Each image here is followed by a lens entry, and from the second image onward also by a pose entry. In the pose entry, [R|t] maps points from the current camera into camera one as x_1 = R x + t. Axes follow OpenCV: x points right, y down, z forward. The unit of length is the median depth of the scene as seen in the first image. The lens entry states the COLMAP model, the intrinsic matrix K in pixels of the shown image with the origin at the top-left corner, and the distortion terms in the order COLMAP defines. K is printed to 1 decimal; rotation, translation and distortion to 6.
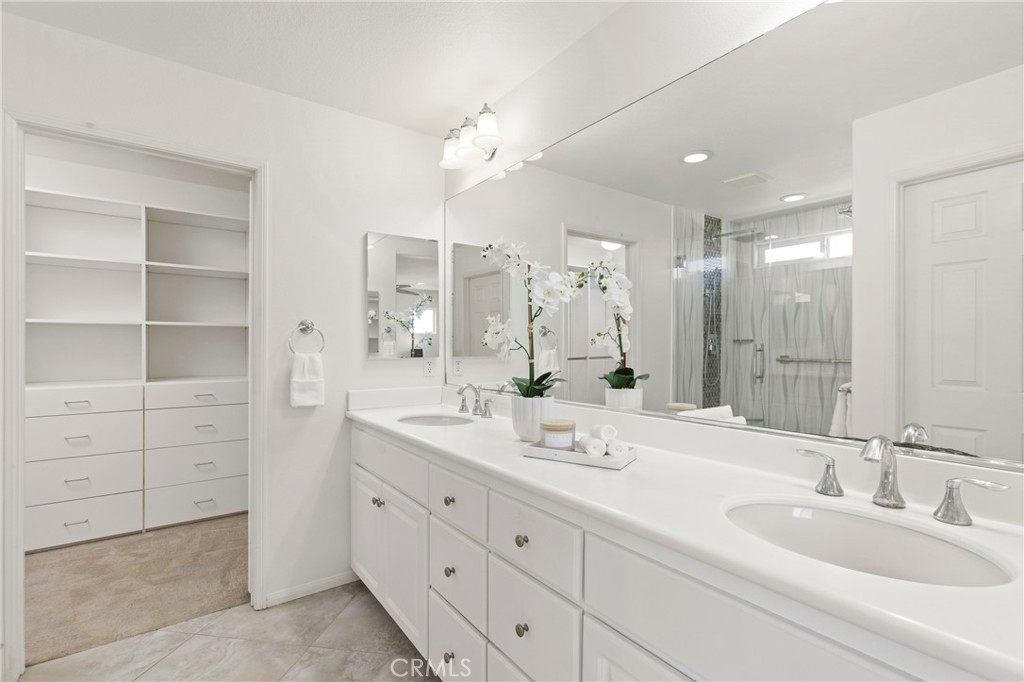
lens RADIAL K [[461.8, 0, 508.3], [0, 461.8, 342.5], [0, 0, 1]] dist [-0.003463, 0.002079]
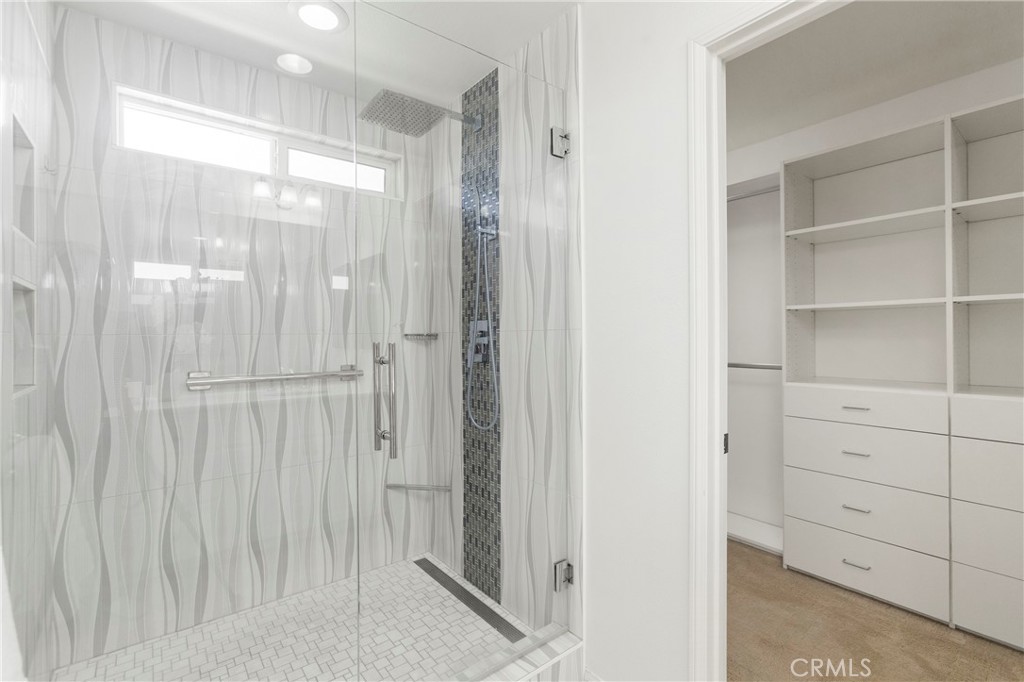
lens RADIAL K [[461.8, 0, 507.5], [0, 461.8, 336.9], [0, 0, 1]] dist [-0.003463, 0.002079]
pose [[0.046814, -0.002729, -0.998900, -0.181366], [0.007945, 0.999966, -0.002360, 0.005013], [0.998872, -0.007826, 0.046834, 0.363061]]
